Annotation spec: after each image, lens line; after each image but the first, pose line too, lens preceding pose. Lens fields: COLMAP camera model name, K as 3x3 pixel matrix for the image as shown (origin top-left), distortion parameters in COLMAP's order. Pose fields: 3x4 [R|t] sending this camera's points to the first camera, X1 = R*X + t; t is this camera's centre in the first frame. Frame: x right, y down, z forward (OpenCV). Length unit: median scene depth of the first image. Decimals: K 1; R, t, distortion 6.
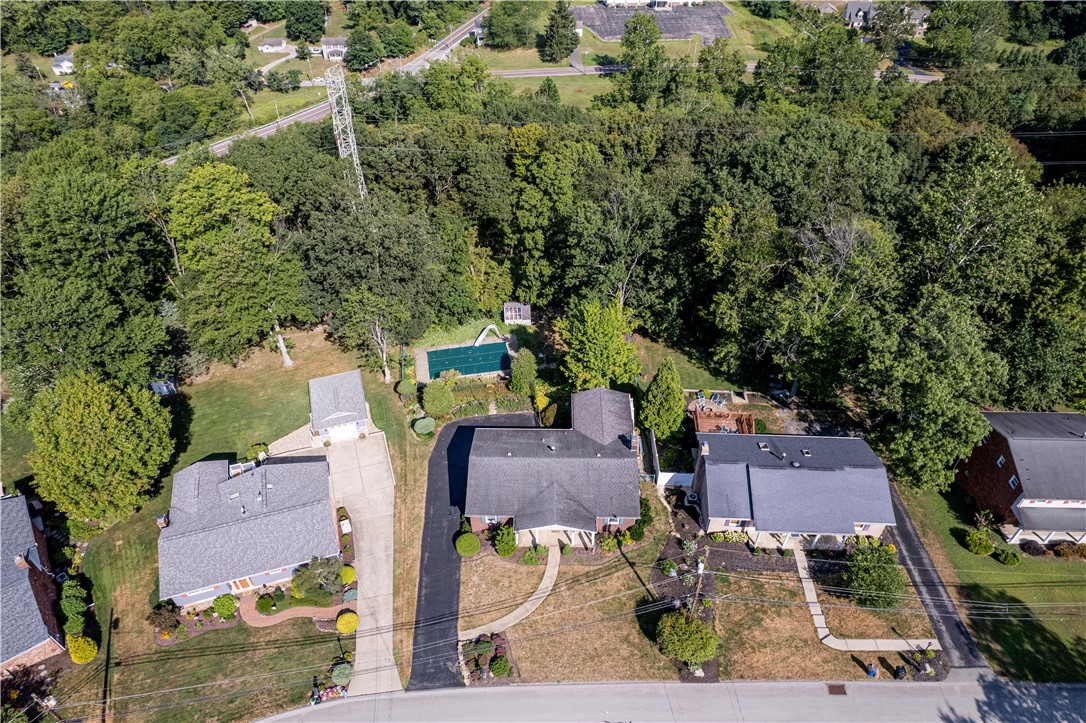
lens RADIAL K [[711.0, 0, 543.5], [0, 711.0, 357.7], [0, 0, 1]] dist [-0.058526, 0.060432]
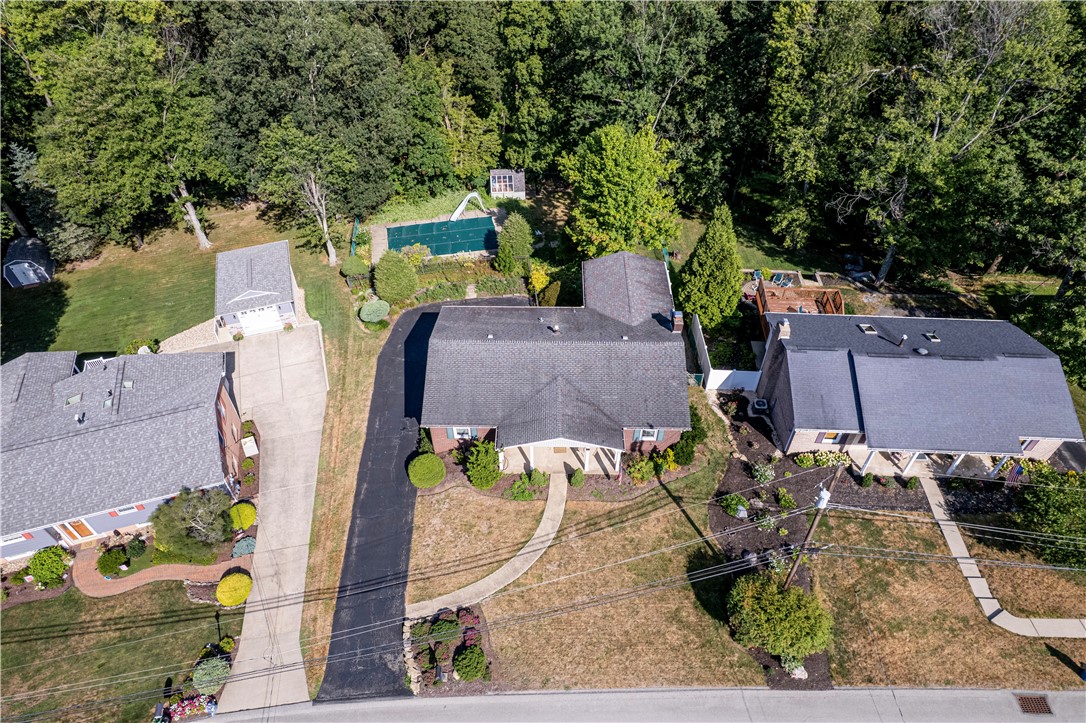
lens RADIAL K [[711.0, 0, 542.6], [0, 711.0, 356.4], [0, 0, 1]] dist [-0.058526, 0.060432]
pose [[0.999999, -0.000956, 0.000428, 0.000578], [0.000926, 0.997968, 0.063708, 0.109062], [-0.000488, -0.063708, 0.997968, 0.328844]]
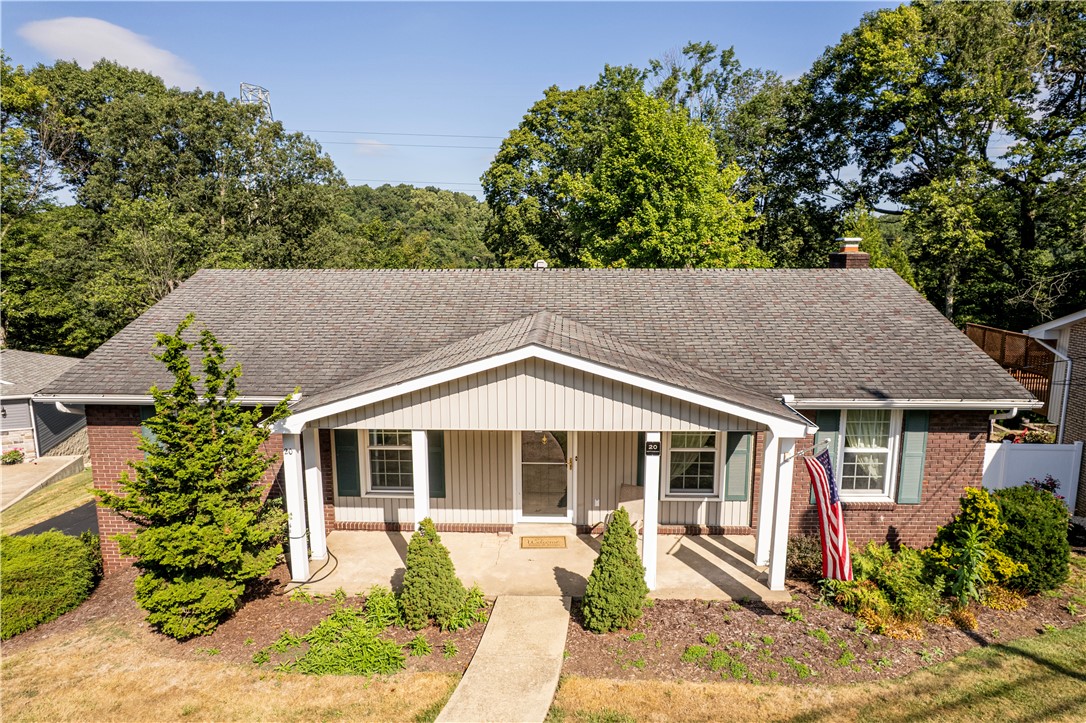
lens RADIAL K [[711.0, 0, 550.7], [0, 711.0, 360.6], [0, 0, 1]] dist [-0.058526, 0.060432]
pose [[0.999933, -0.000019, -0.011547, 0.019861], [-0.006200, 0.842763, -0.538248, 0.286129], [0.009742, 0.538284, 0.842707, 0.787132]]
